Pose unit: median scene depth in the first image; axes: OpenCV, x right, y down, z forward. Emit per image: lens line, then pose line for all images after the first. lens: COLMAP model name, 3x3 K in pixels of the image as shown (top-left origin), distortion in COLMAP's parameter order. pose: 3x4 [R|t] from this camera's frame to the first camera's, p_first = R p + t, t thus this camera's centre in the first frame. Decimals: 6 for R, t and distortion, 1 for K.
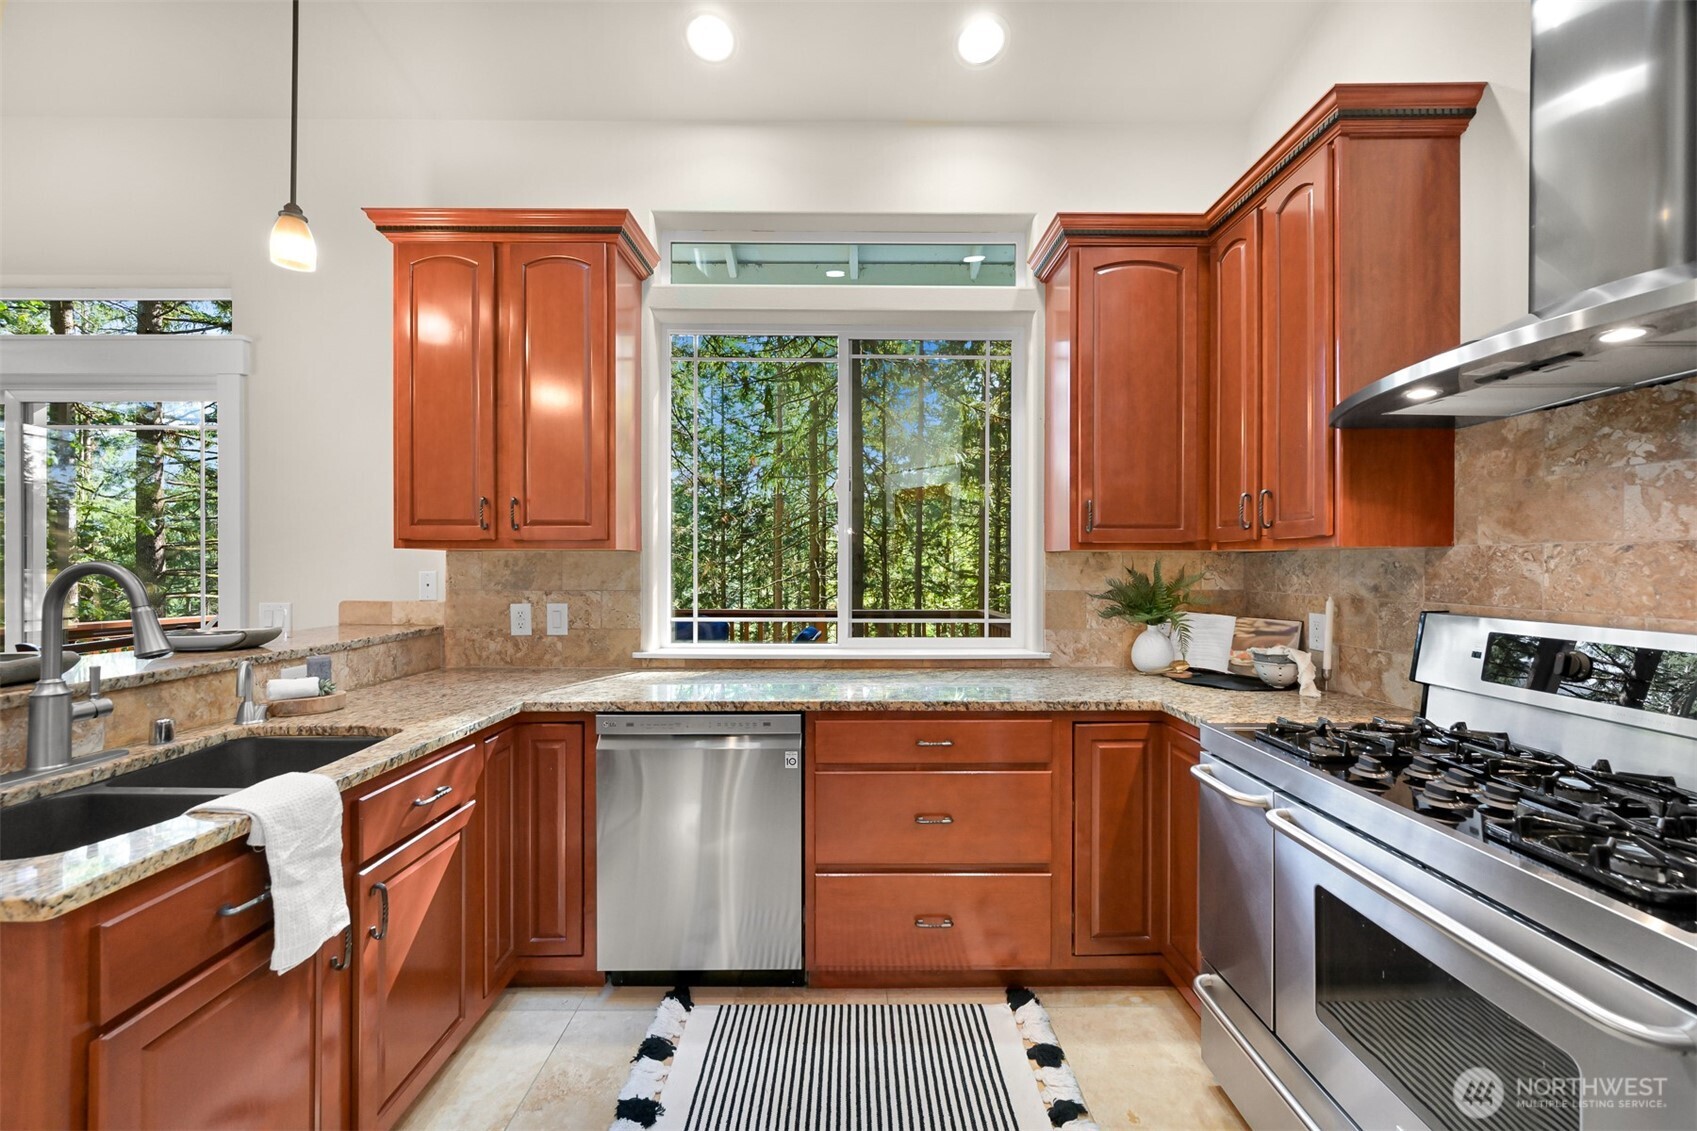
lens RADIAL K [[668.1, 0, 845.2], [0, 668.1, 564.2], [0, 0, 1]] dist [-0.002522, 0.000744]
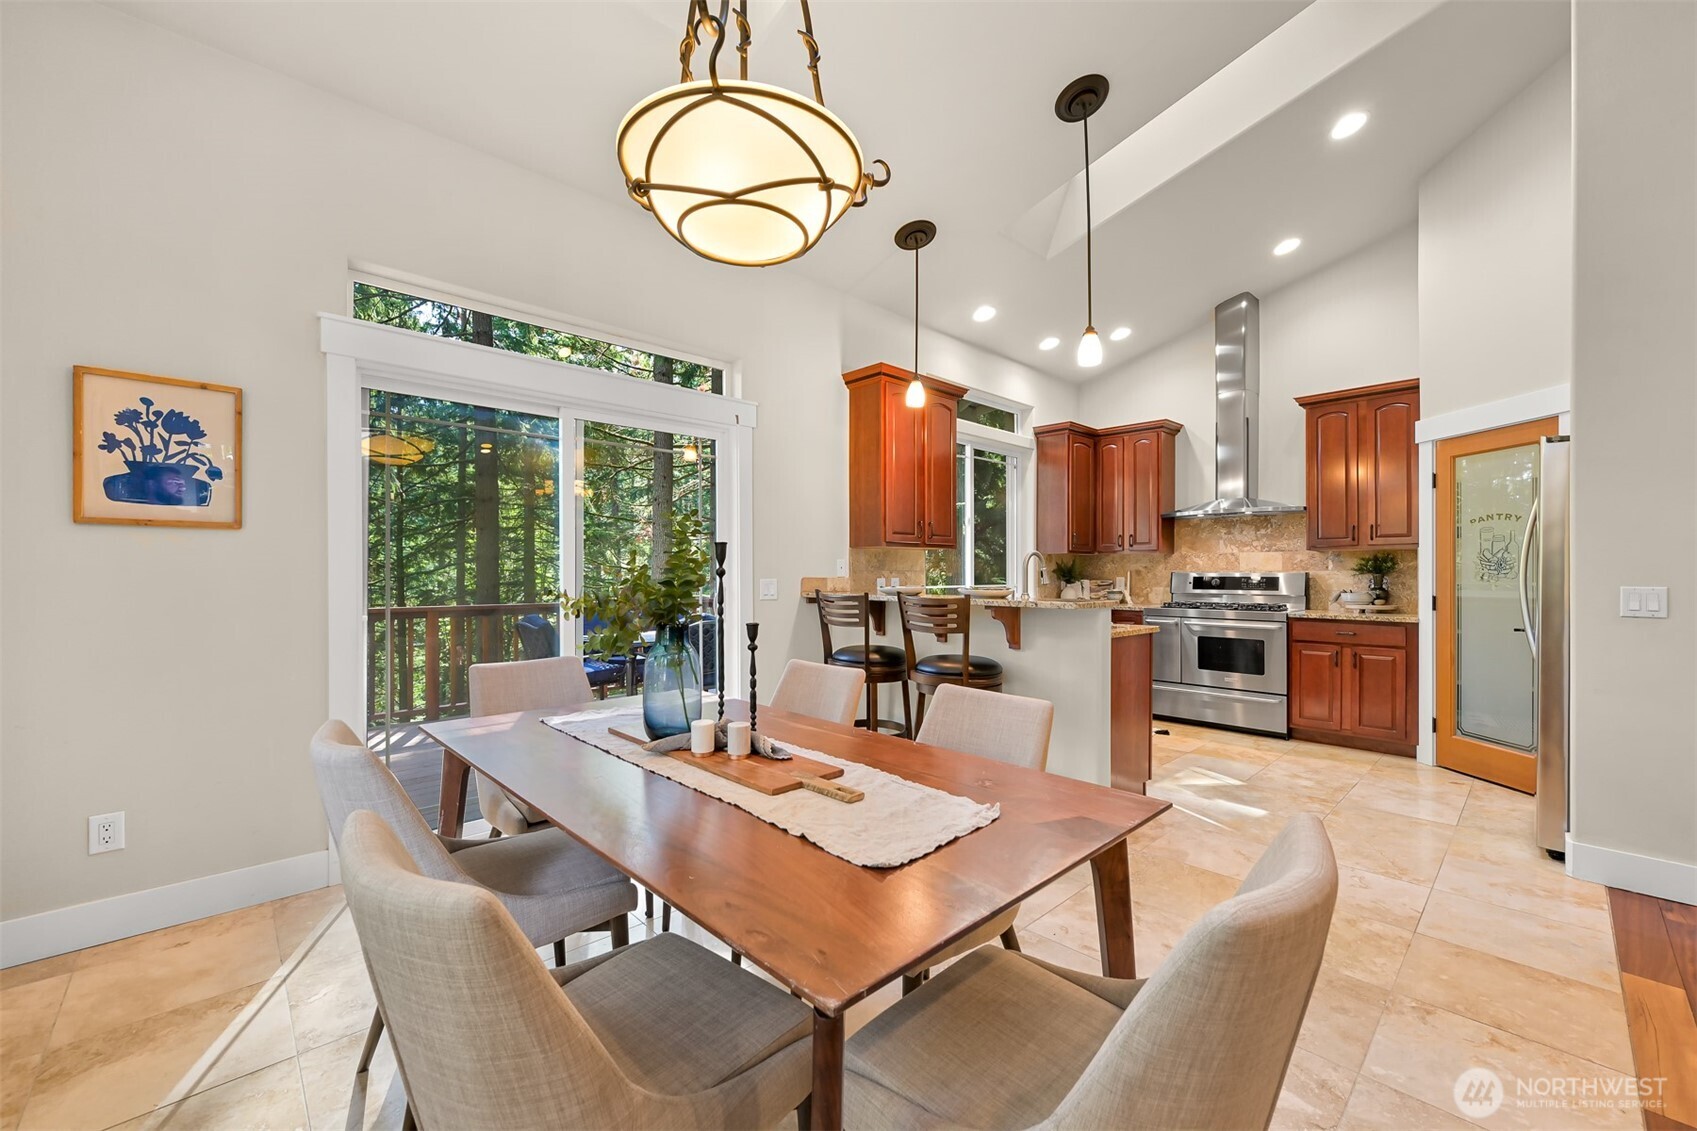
lens RADIAL K [[668.1, 0, 859.3], [0, 668.1, 568.5], [0, 0, 1]] dist [-0.002522, 0.000744]
pose [[0.726653, 0.000750, 0.687004, -2.025367], [0.001499, 0.999995, -0.002677, 0.043259], [-0.687003, 0.002975, 0.726649, -0.301751]]
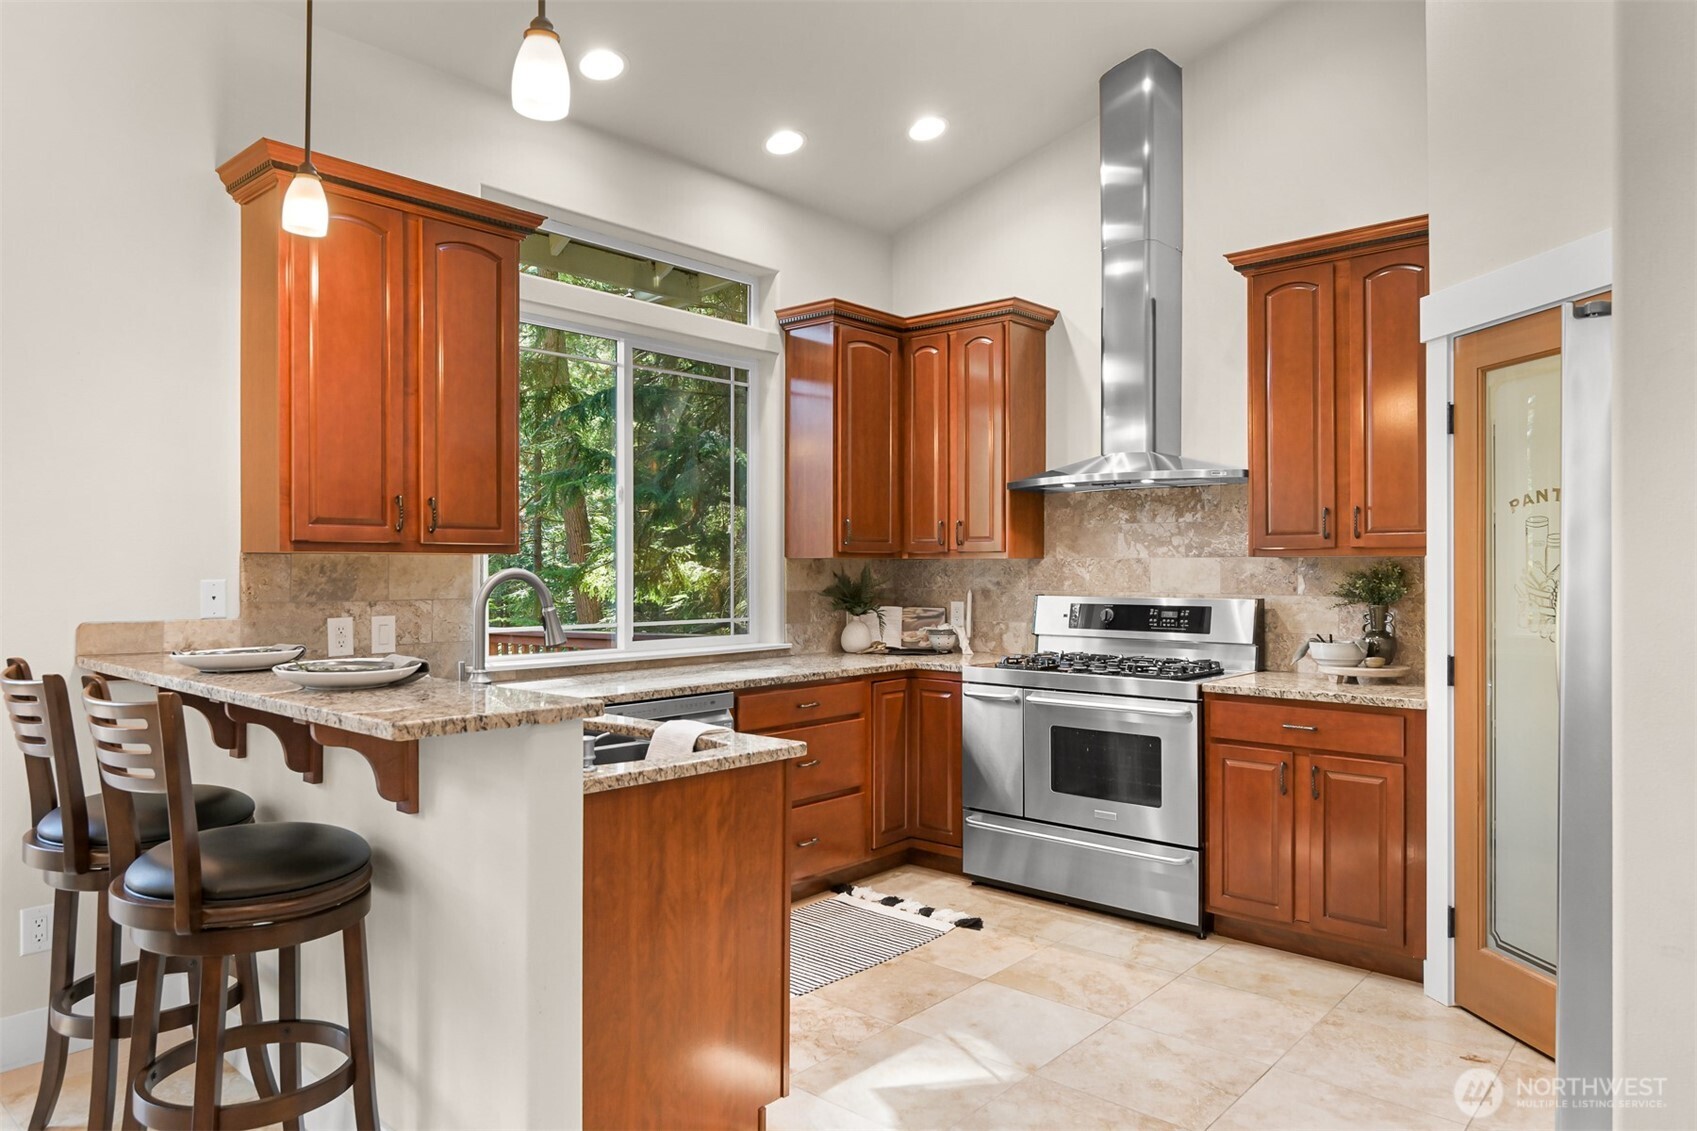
lens RADIAL K [[1071.5, 0, 850.2], [0, 1071.5, 562.4], [0, 0, 1]] dist [-0.002598, -0.003021]
pose [[0.667107, 0.002440, 0.744958, -1.211855], [0.000726, 0.999992, -0.003926, -0.004225], [-0.744961, 0.003160, 0.667100, -0.410989]]
